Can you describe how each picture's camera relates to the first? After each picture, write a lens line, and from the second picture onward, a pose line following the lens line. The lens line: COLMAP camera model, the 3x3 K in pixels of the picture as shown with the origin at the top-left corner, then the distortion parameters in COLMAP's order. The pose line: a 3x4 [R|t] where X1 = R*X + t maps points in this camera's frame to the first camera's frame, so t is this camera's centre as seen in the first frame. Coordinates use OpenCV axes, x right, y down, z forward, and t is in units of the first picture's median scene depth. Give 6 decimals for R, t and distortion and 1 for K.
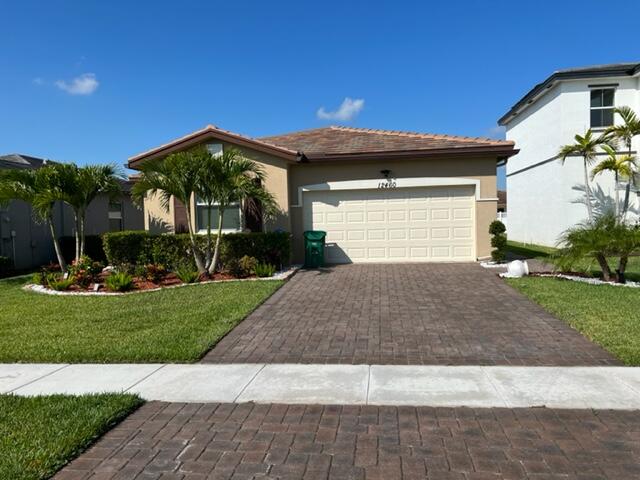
lens RADIAL K [[480.2, 0, 320.0], [0, 480.2, 240.0], [0, 0, 1]] dist [0.083280, -0.189621]
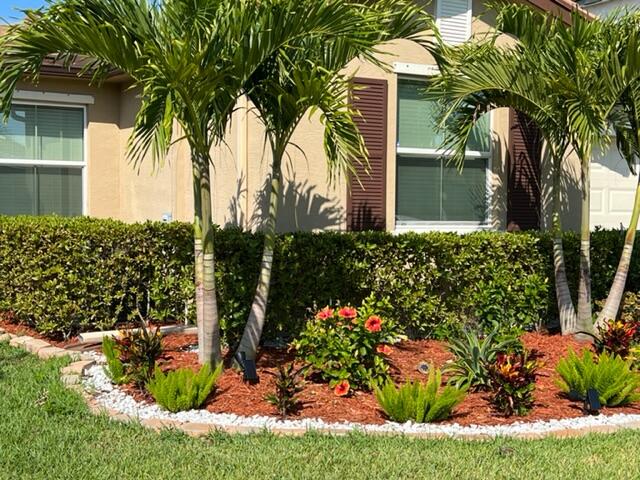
lens RADIAL K [[975.9, 0, 320.0], [0, 975.9, 240.0], [0, 0, 1]] dist [0.238066, -0.921717]
pose [[0.793096, 0.014742, 0.608918, -0.752028], [-0.006603, 0.999856, -0.015605, 0.005062], [-0.609060, 0.008356, 0.793080, 0.458645]]
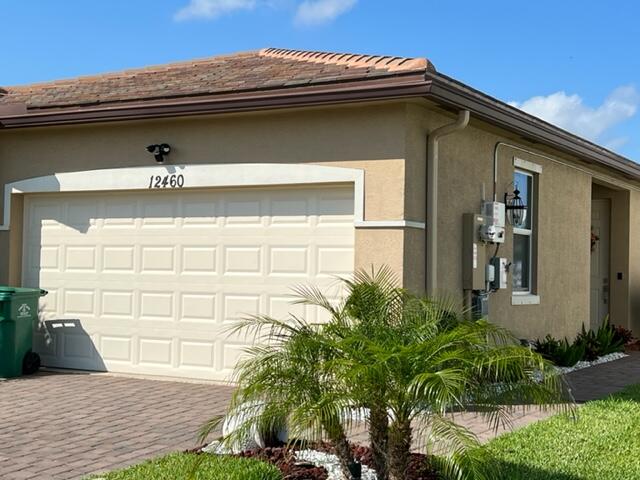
lens RADIAL K [[975.9, 0, 320.0], [0, 975.9, 240.0], [0, 0, 1]] dist [0.238066, -0.921717]
pose [[0.916476, 0.029604, -0.398994, 0.571681], [-0.055326, 0.997055, -0.053104, -0.029229], [0.396247, 0.070744, 0.915415, 0.305803]]
